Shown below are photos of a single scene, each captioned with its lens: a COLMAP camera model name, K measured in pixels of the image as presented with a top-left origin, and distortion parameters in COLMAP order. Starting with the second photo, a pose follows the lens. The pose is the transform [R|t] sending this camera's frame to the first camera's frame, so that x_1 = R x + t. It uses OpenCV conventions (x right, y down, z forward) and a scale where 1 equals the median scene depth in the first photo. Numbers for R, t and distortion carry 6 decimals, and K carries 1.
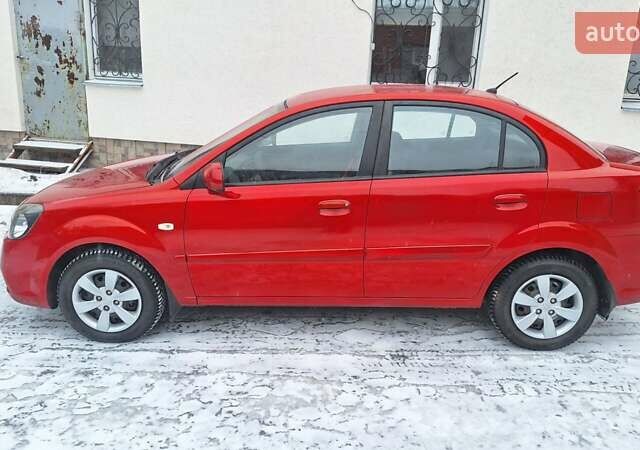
lens RADIAL K [[544.0, 0, 308.5], [0, 544.0, 235.2], [0, 0, 1]] dist [0.128146, -0.160798]
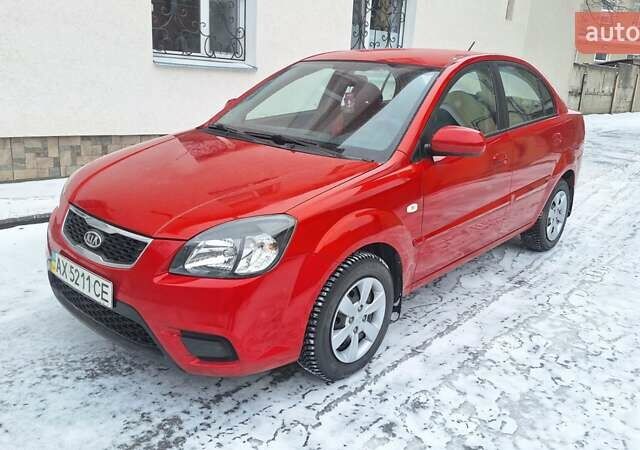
lens RADIAL K [[546.1, 0, 320.0], [0, 546.1, 225.0], [0, 0, 1]] dist [0.112681, -0.156132]
pose [[0.627393, -0.200619, 0.752416, -0.995687], [0.186133, 0.976870, 0.105261, -0.106475], [-0.756130, 0.074009, 0.650223, 0.558742]]
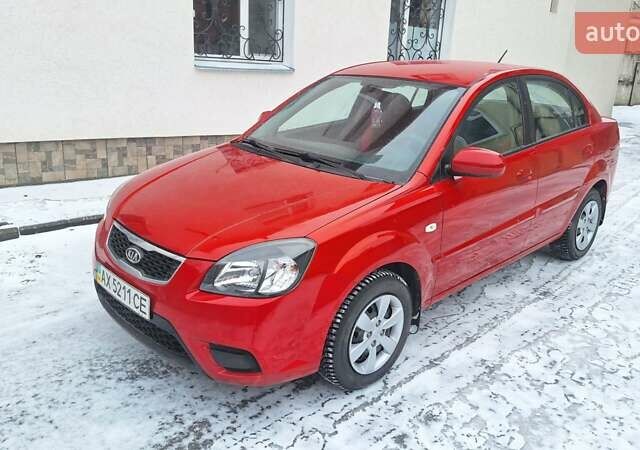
lens RADIAL K [[546.1, 0, 320.0], [0, 546.1, 225.0], [0, 0, 1]] dist [0.112681, -0.156132]
pose [[0.684189, -0.208830, 0.698767, -1.002617], [0.180005, 0.976840, 0.115683, -0.155150], [-0.706742, 0.046633, 0.705933, 0.501832]]
